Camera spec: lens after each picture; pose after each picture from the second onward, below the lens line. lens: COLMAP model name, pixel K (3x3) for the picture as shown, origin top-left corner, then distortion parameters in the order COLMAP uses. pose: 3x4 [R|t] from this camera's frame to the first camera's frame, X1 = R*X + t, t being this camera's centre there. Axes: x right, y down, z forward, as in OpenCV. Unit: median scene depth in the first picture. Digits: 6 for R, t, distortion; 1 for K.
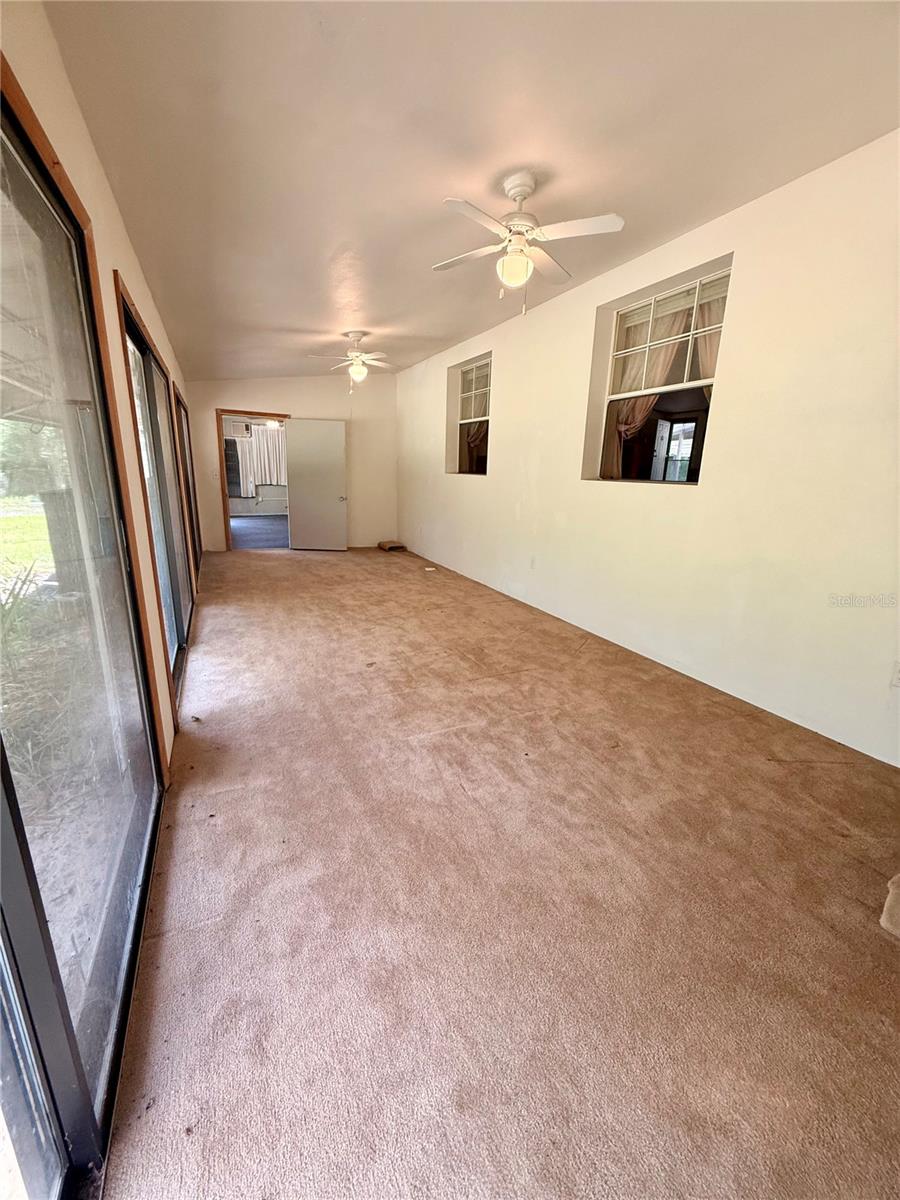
lens RADIAL K [[483.0, 0, 451.6], [0, 483.0, 598.2], [0, 0, 1]] dist [0.000126, 0.000828]
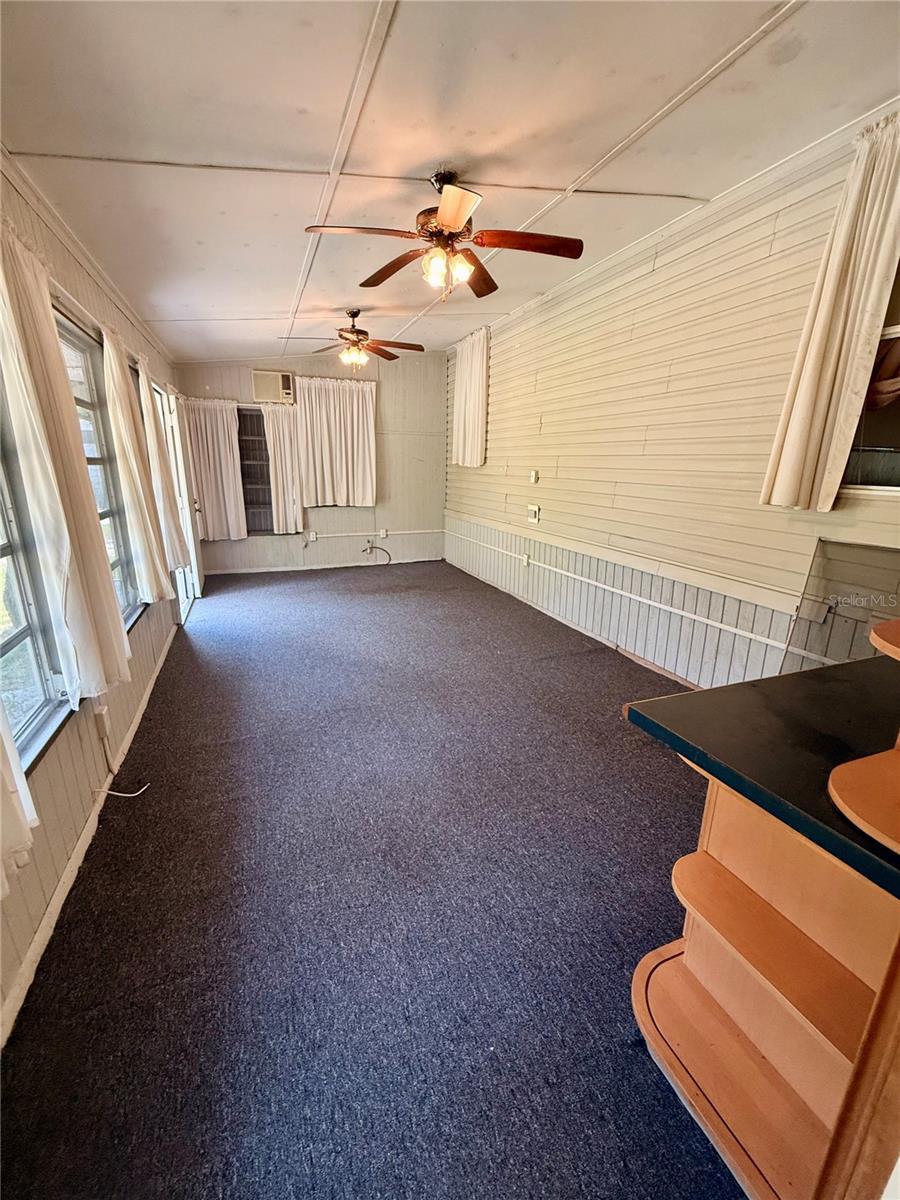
lens RADIAL K [[483.0, 0, 452.3], [0, 483.0, 593.9], [0, 0, 1]] dist [0.000126, 0.000828]
pose [[0.998002, 0.002360, -0.063131, -0.871563], [-0.002175, 0.999993, 0.002999, -0.573079], [0.063138, -0.002856, 0.998001, 2.033816]]
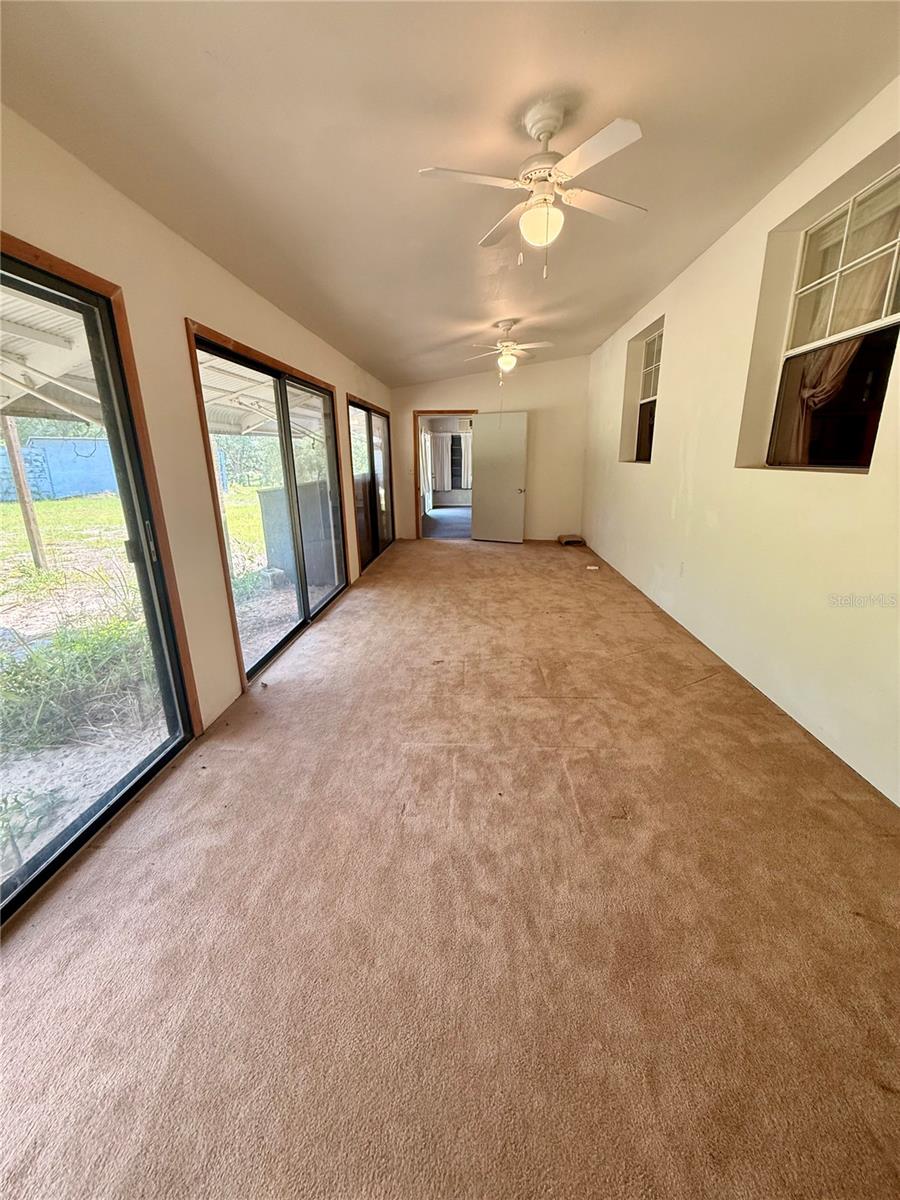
lens RADIAL K [[483.0, 0, 446.9], [0, 483.0, 598.1], [0, 0, 1]] dist [0.000126, 0.000828]
pose [[0.873897, 0.096098, -0.476517, 0.285673], [-0.085198, 0.995370, 0.044488, -0.037530], [0.478586, 0.001720, 0.878039, 0.118455]]
